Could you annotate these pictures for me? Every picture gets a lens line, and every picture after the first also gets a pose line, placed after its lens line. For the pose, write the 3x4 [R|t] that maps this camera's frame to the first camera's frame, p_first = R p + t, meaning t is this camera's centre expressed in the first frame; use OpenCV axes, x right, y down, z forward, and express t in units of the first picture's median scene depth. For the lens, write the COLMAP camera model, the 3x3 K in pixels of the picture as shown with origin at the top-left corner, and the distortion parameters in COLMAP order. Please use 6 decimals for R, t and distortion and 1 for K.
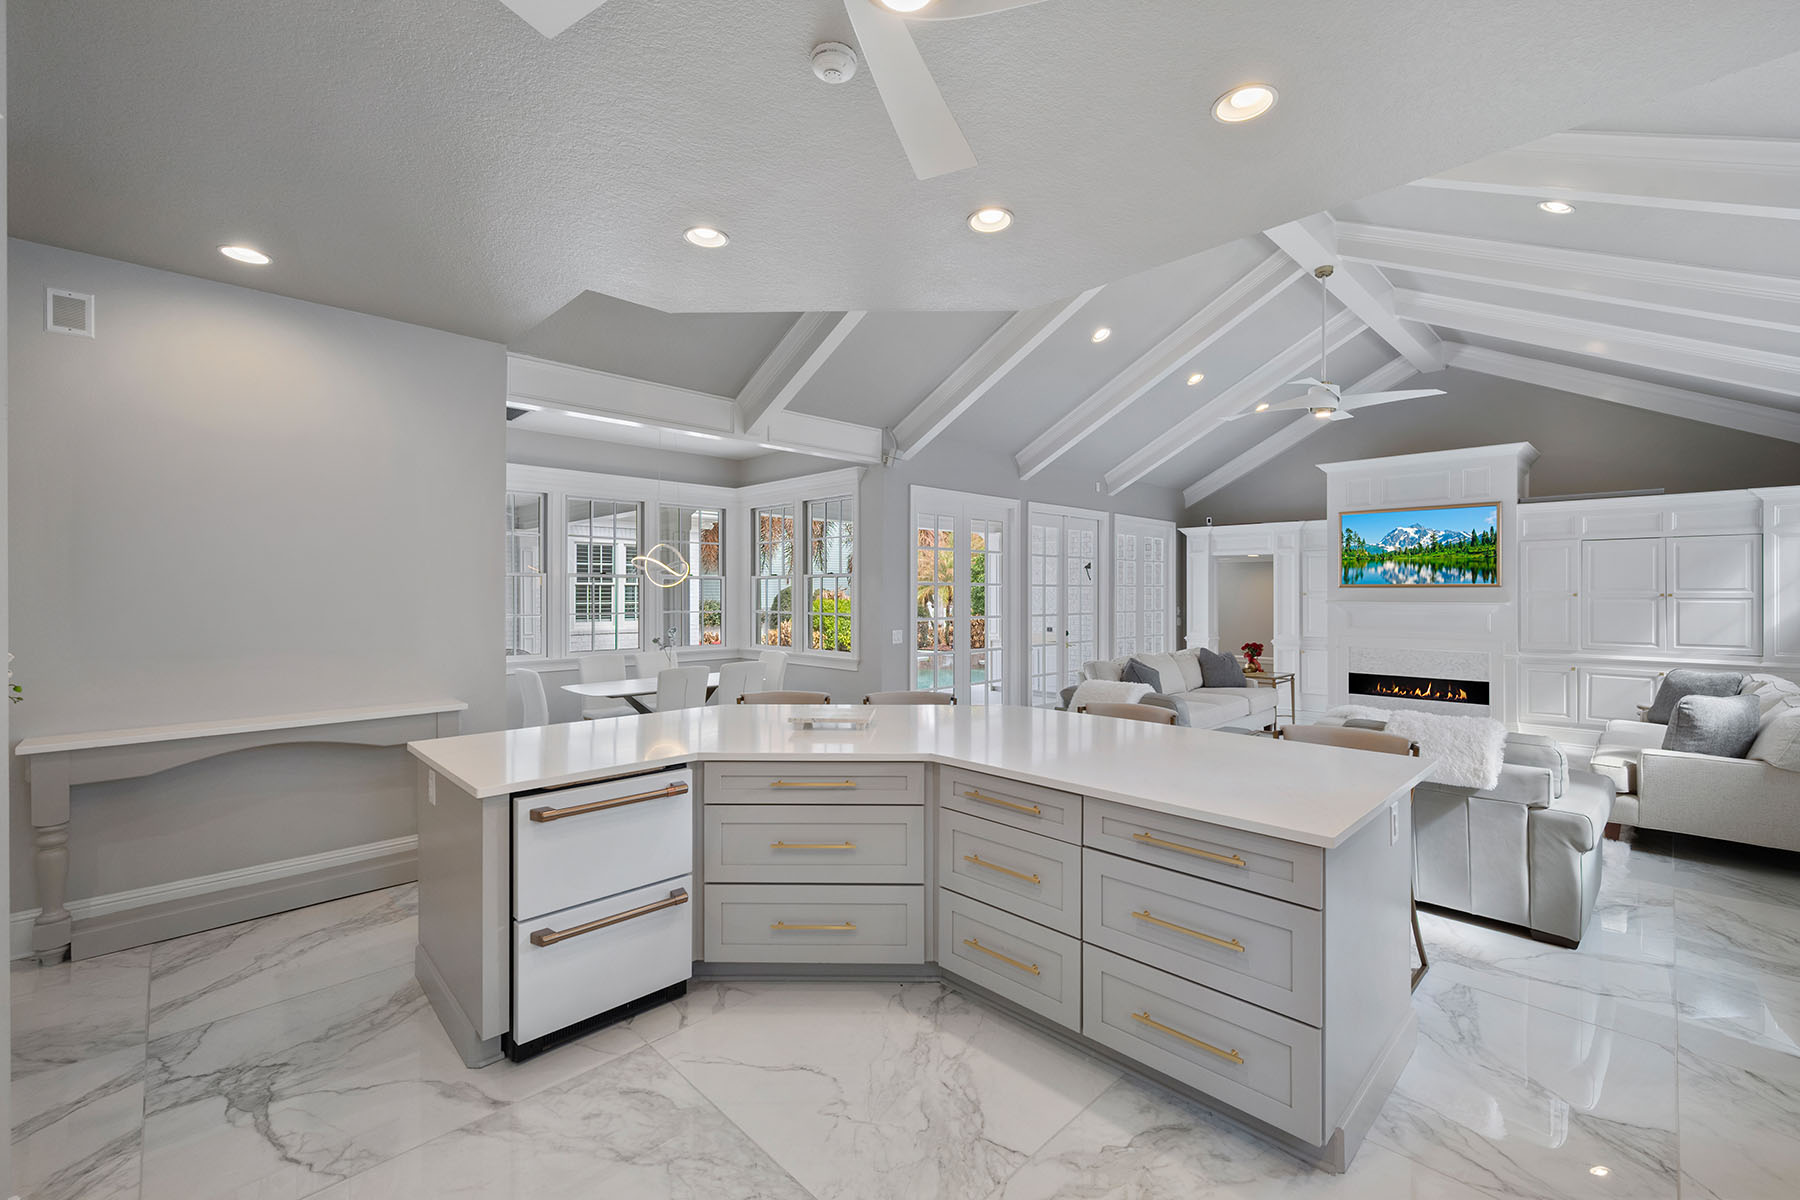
lens RADIAL K [[757.3, 0, 890.8], [0, 757.3, 594.5], [0, 0, 1]] dist [0.001096, 0.000611]
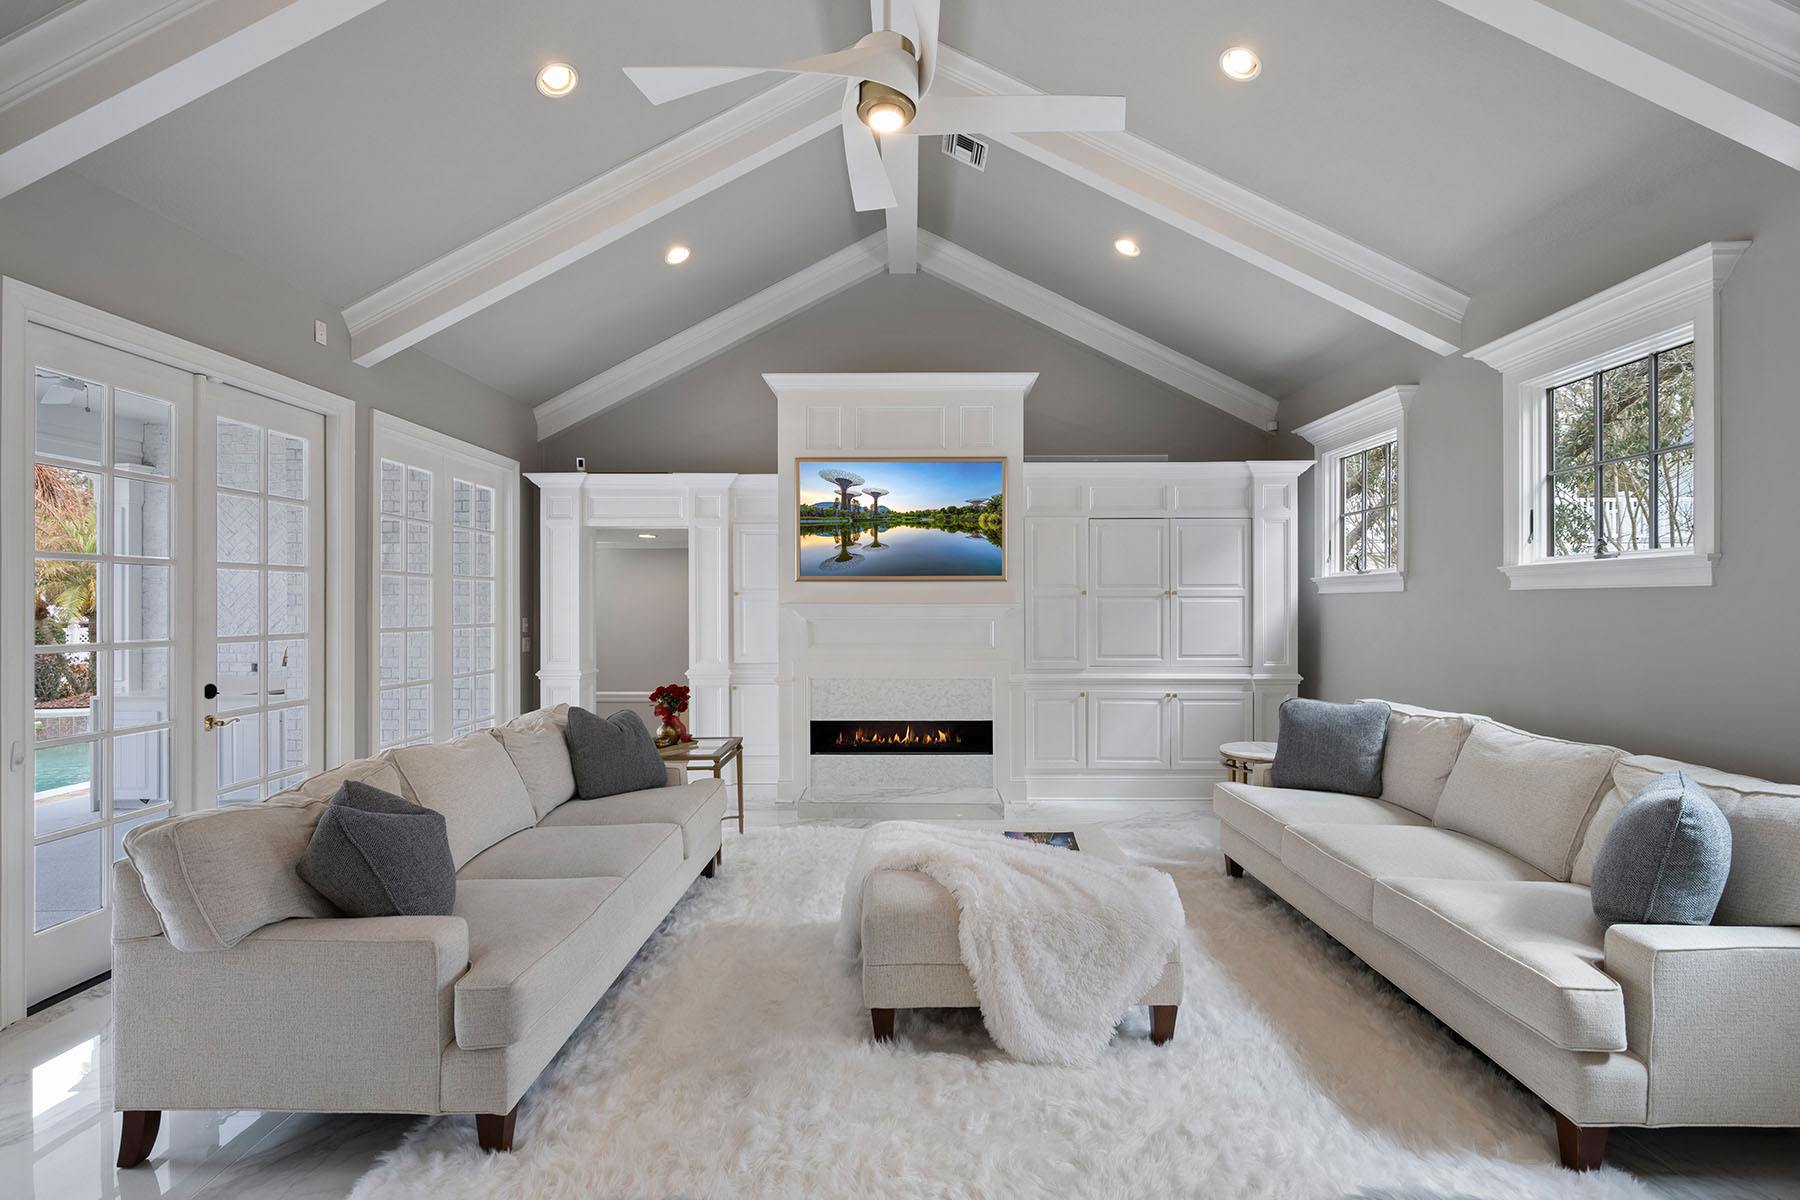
lens RADIAL K [[817.3, 0, 910.7], [0, 817.3, 601.9], [0, 0, 1]] dist [-0.000515, 0.001398]
pose [[0.701357, 0.000734, 0.712809, 0.198989], [0.002614, 0.999990, -0.003602, 0.010204], [-0.712805, 0.004390, 0.701349, 0.498564]]
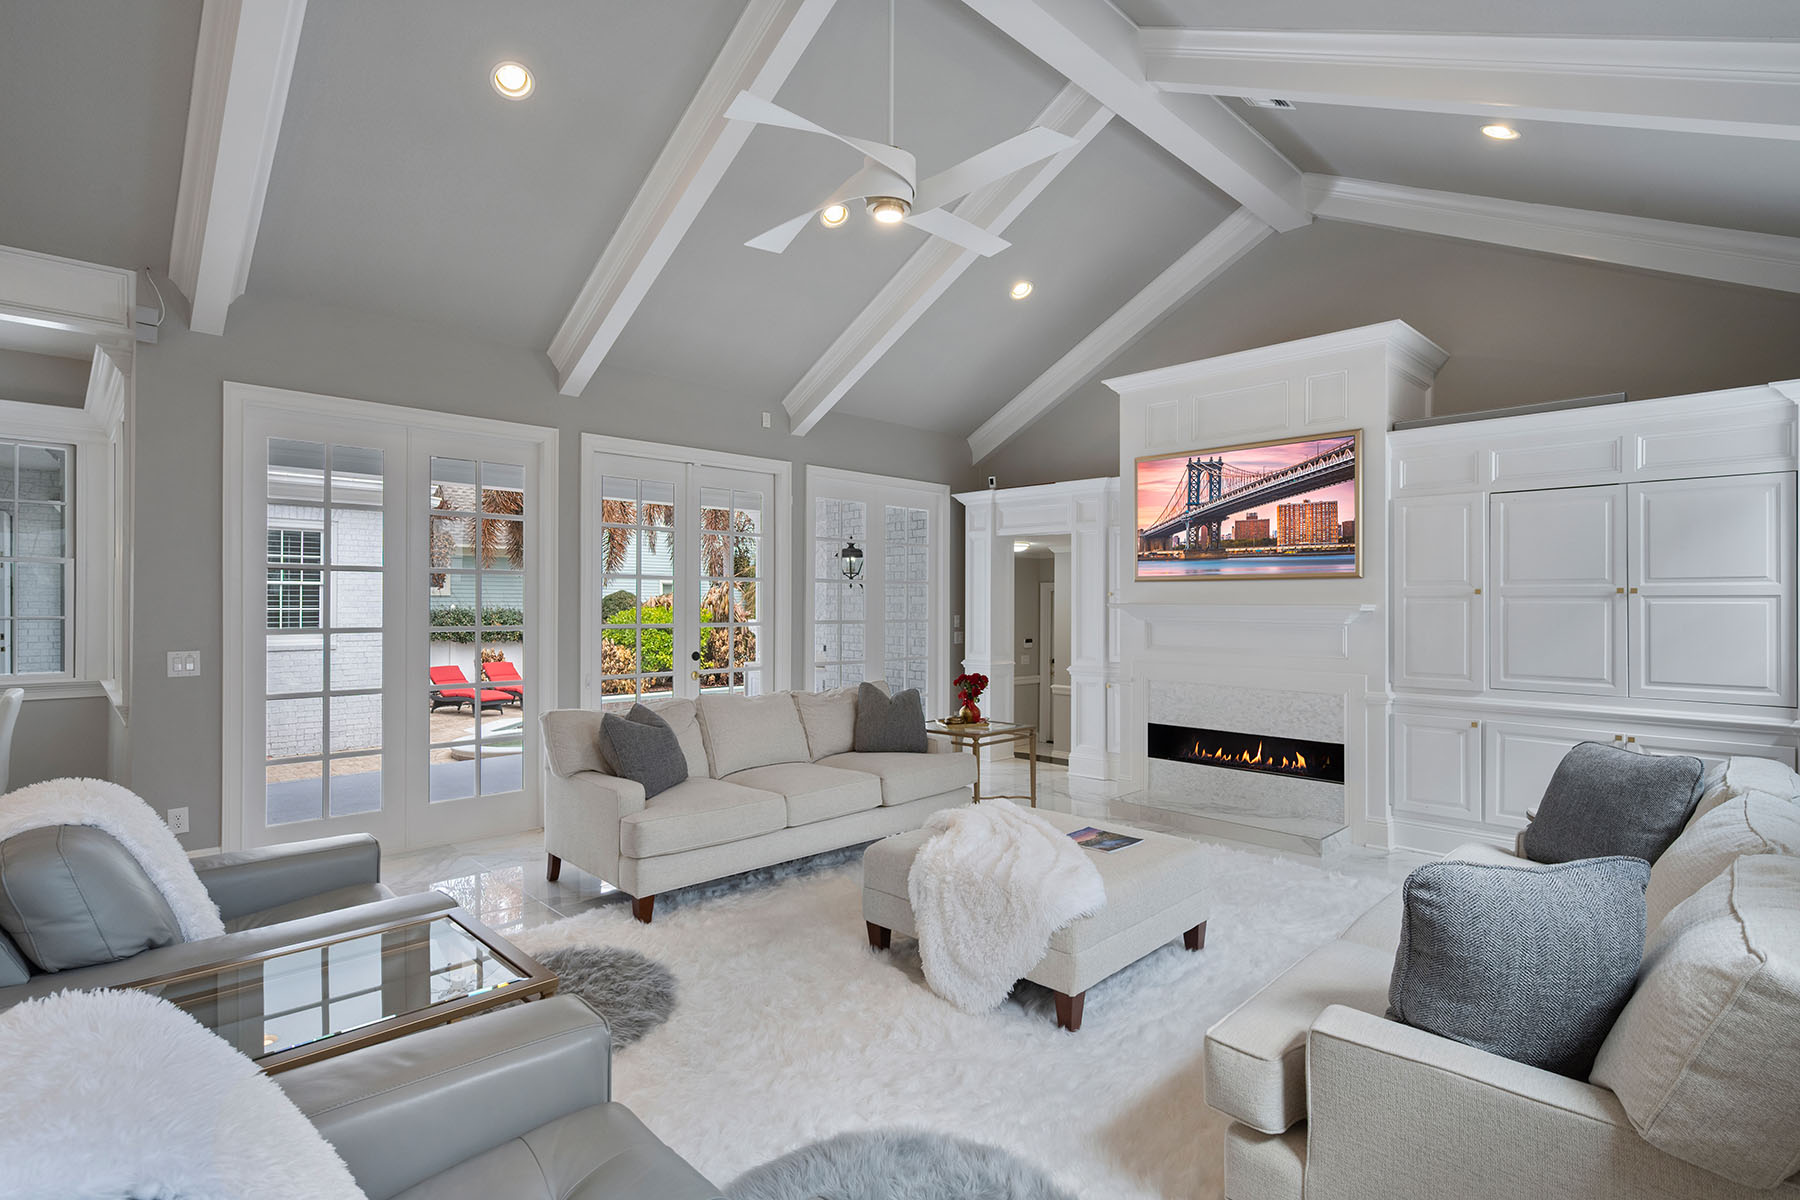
lens RADIAL K [[879.2, 0, 882.0], [0, 879.2, 602.0], [0, 0, 1]] dist [0.002892, -0.000087]
pose [[0.999989, 0.003489, -0.003206, 0.409369], [-0.003499, 0.999989, -0.003253, 0.010310], [0.003195, 0.003265, 0.999990, 0.309005]]
